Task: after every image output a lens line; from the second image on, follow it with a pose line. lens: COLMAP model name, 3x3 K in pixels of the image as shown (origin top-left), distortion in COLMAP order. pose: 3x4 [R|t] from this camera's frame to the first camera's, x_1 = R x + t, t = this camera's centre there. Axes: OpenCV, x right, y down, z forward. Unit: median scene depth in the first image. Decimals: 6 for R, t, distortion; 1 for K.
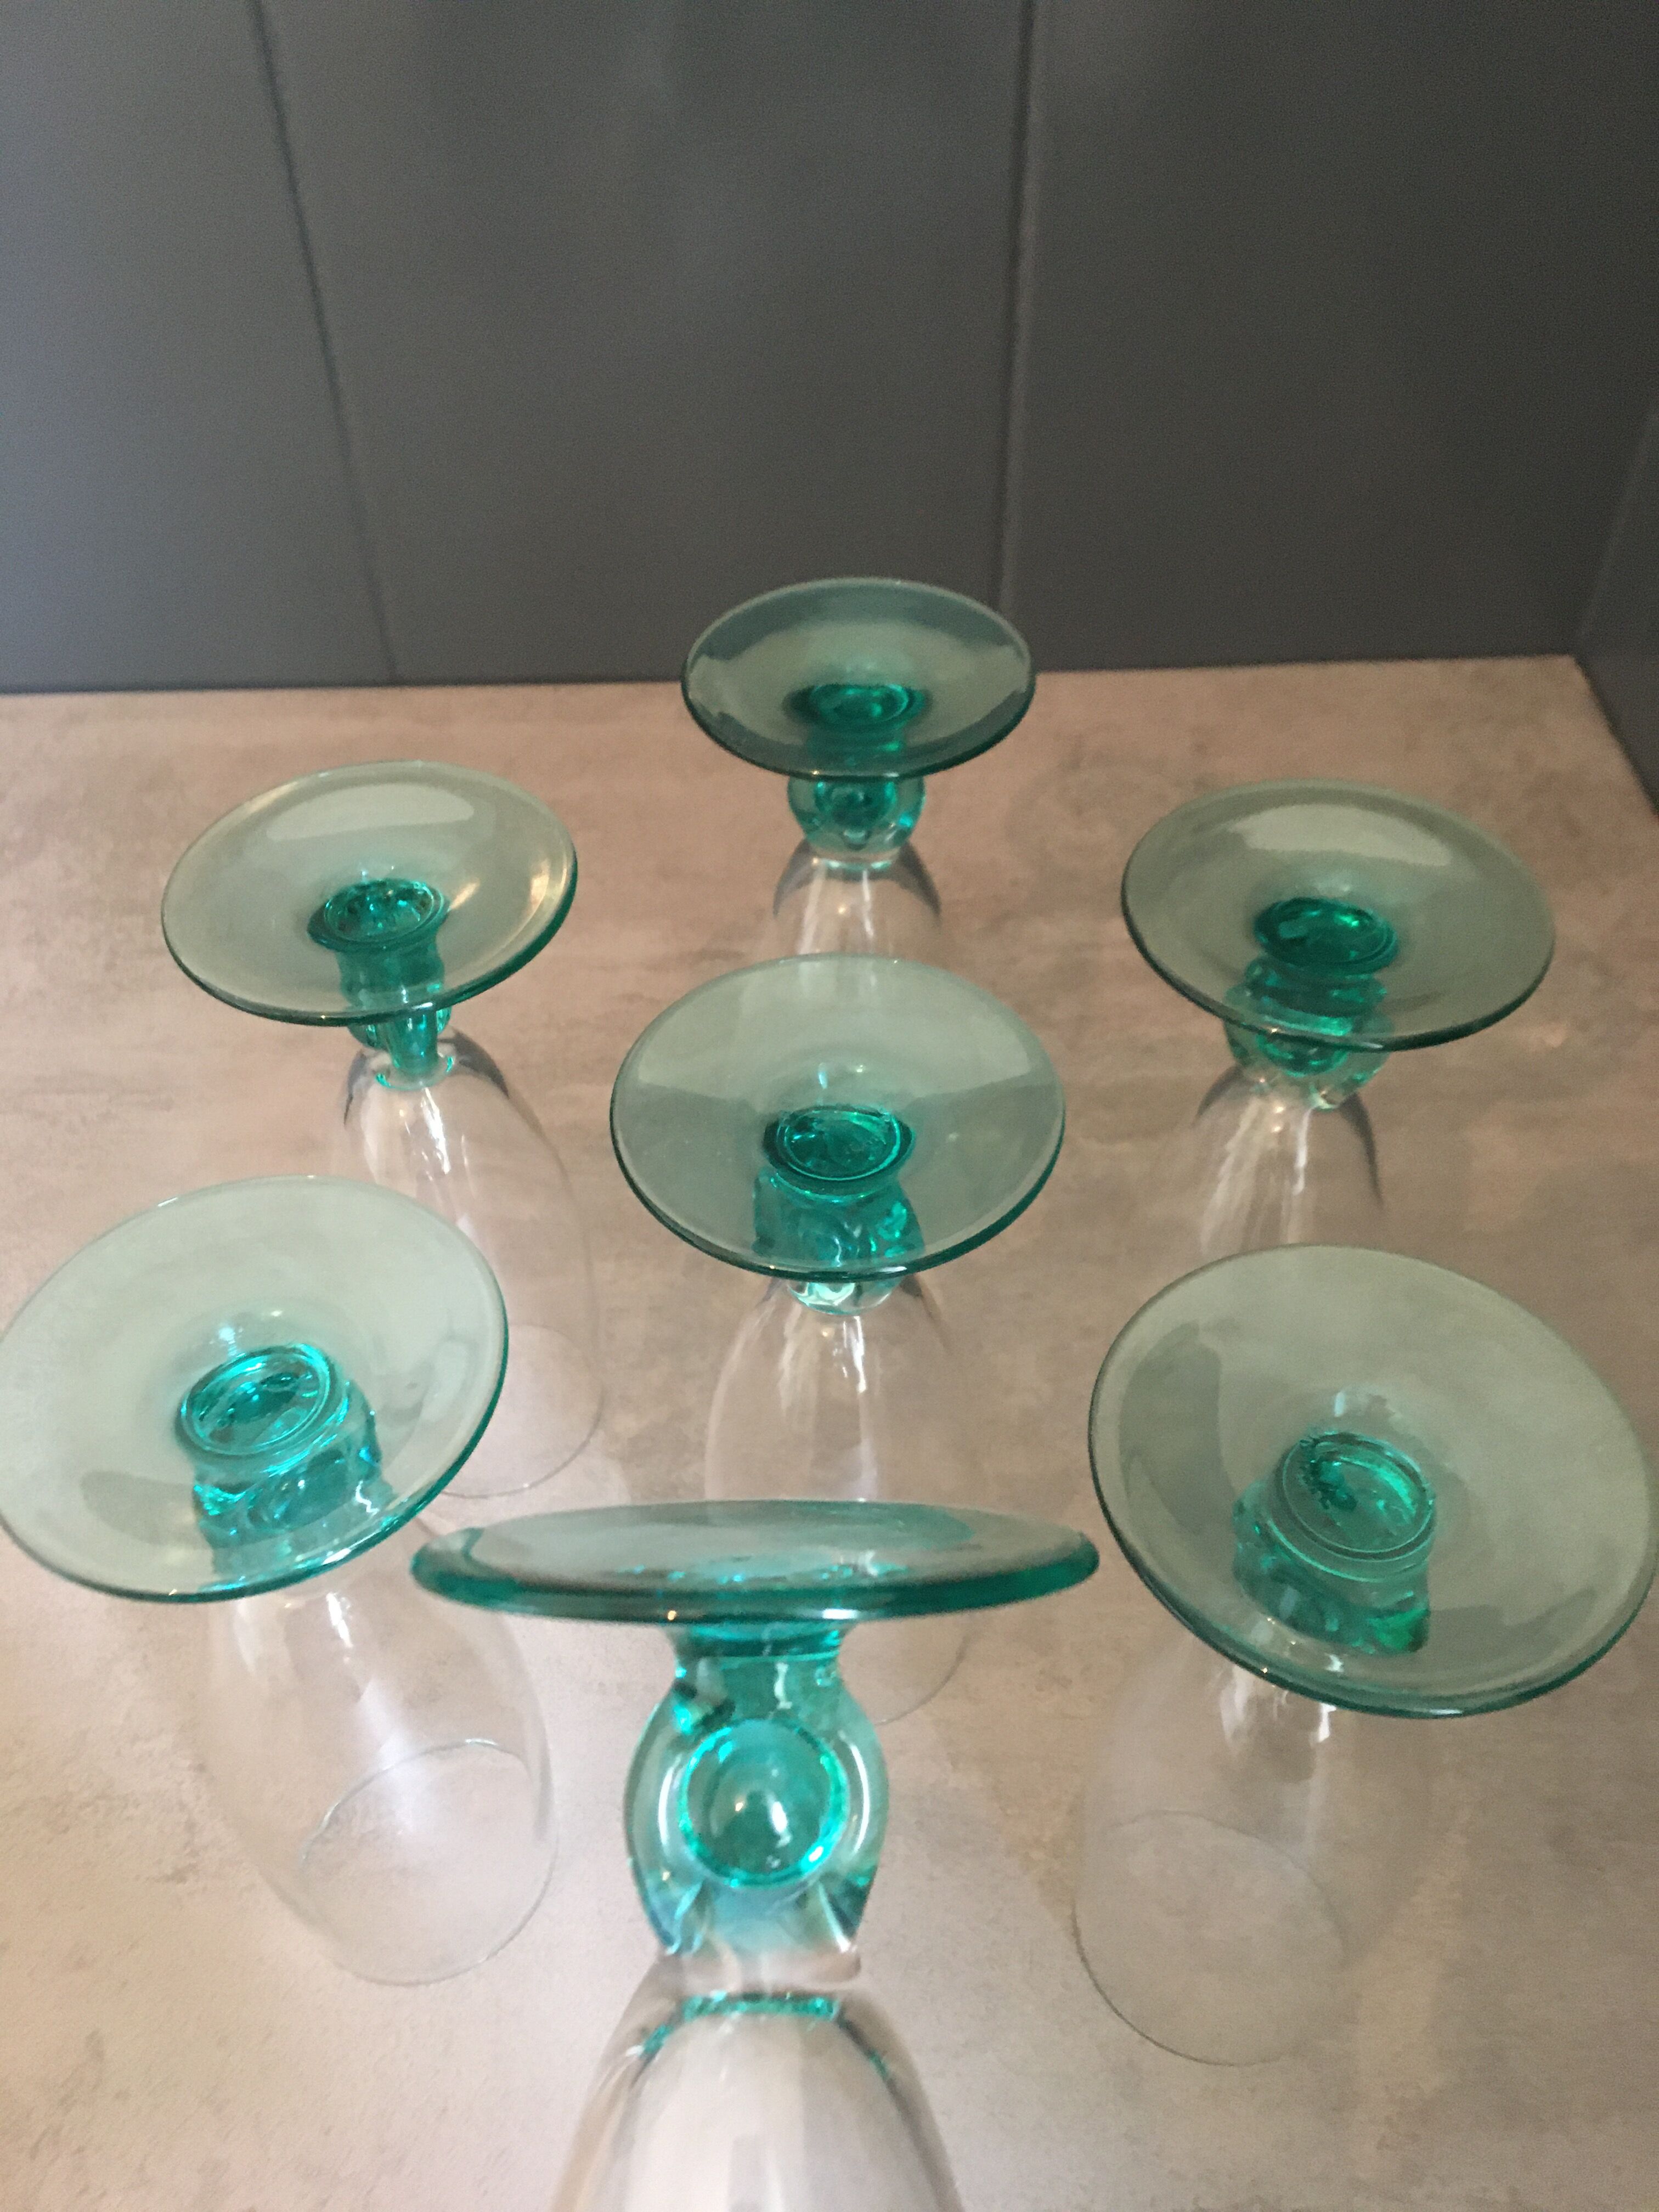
lens RADIAL K [[1884.8, 0, 825.2], [0, 1884.8, 1091.9], [0, 0, 1]] dist [0.059293, -0.088233]
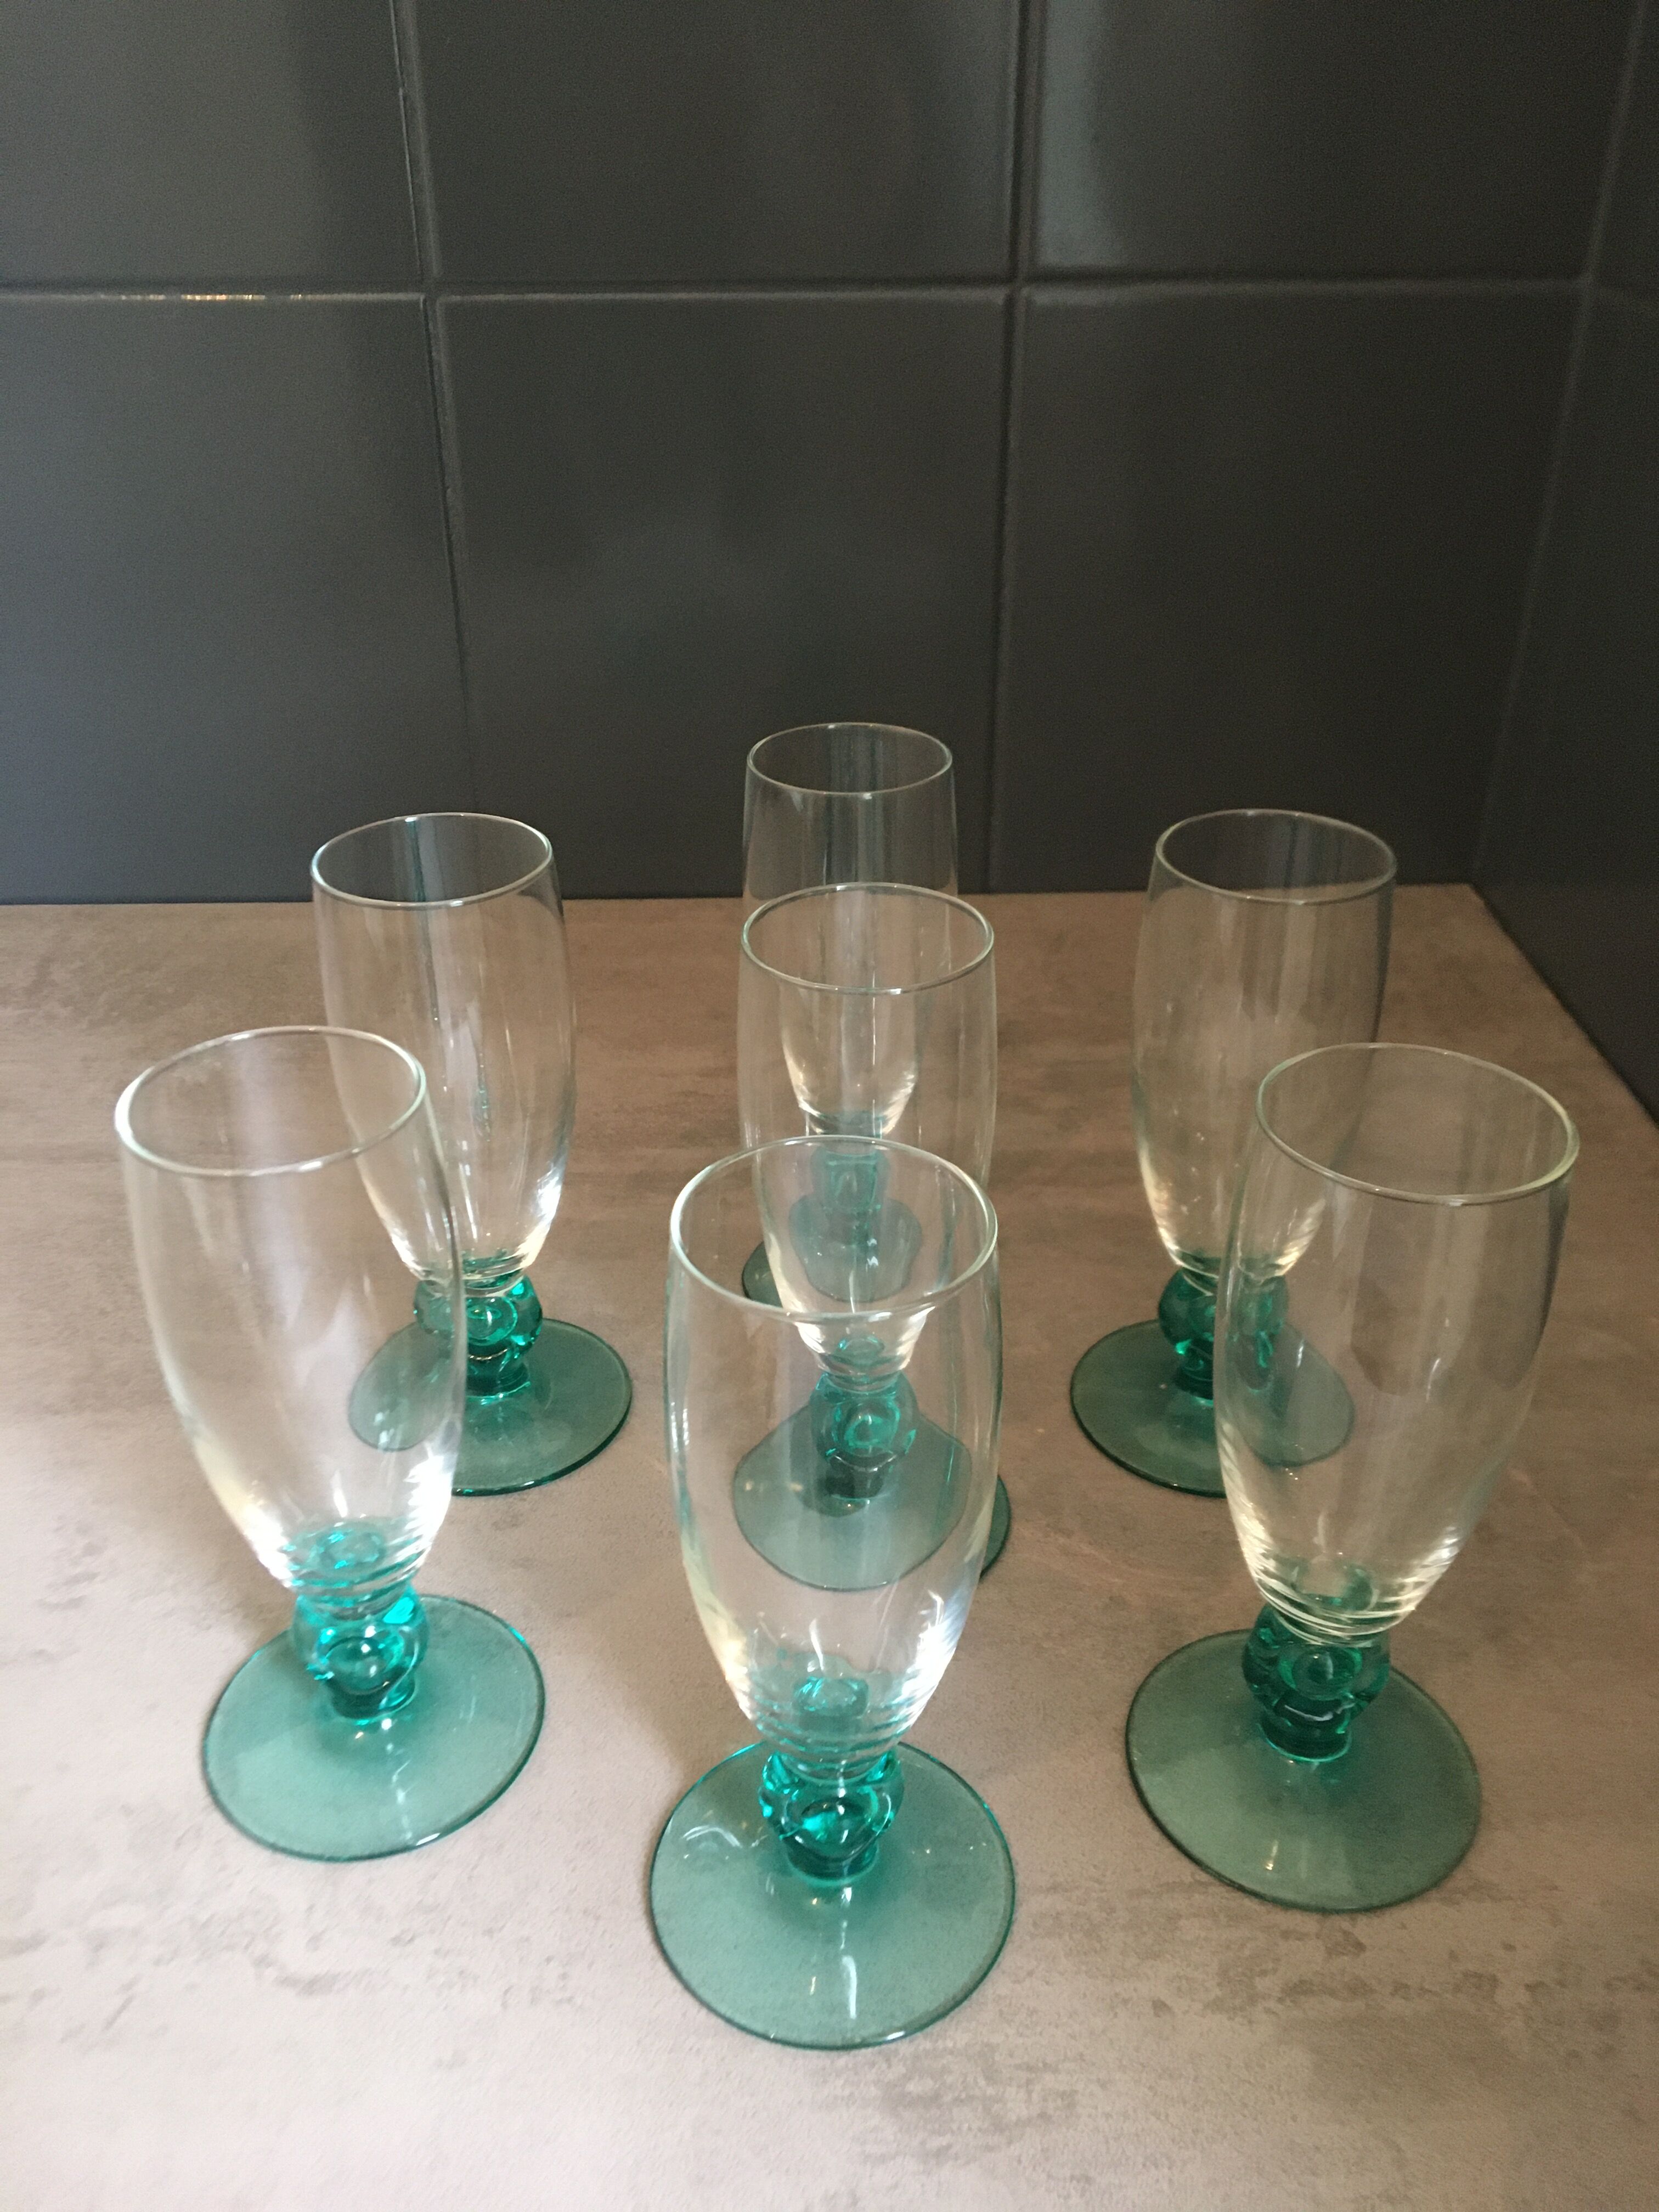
lens RADIAL K [[1884.8, 0, 825.2], [0, 1884.8, 1091.9], [0, 0, 1]] dist [0.059293, -0.088233]
pose [[0.999953, 0.008479, 0.004653, -0.022504], [-0.006928, 0.963629, -0.267155, 0.266700], [-0.006749, 0.267110, 0.963642, -0.143458]]
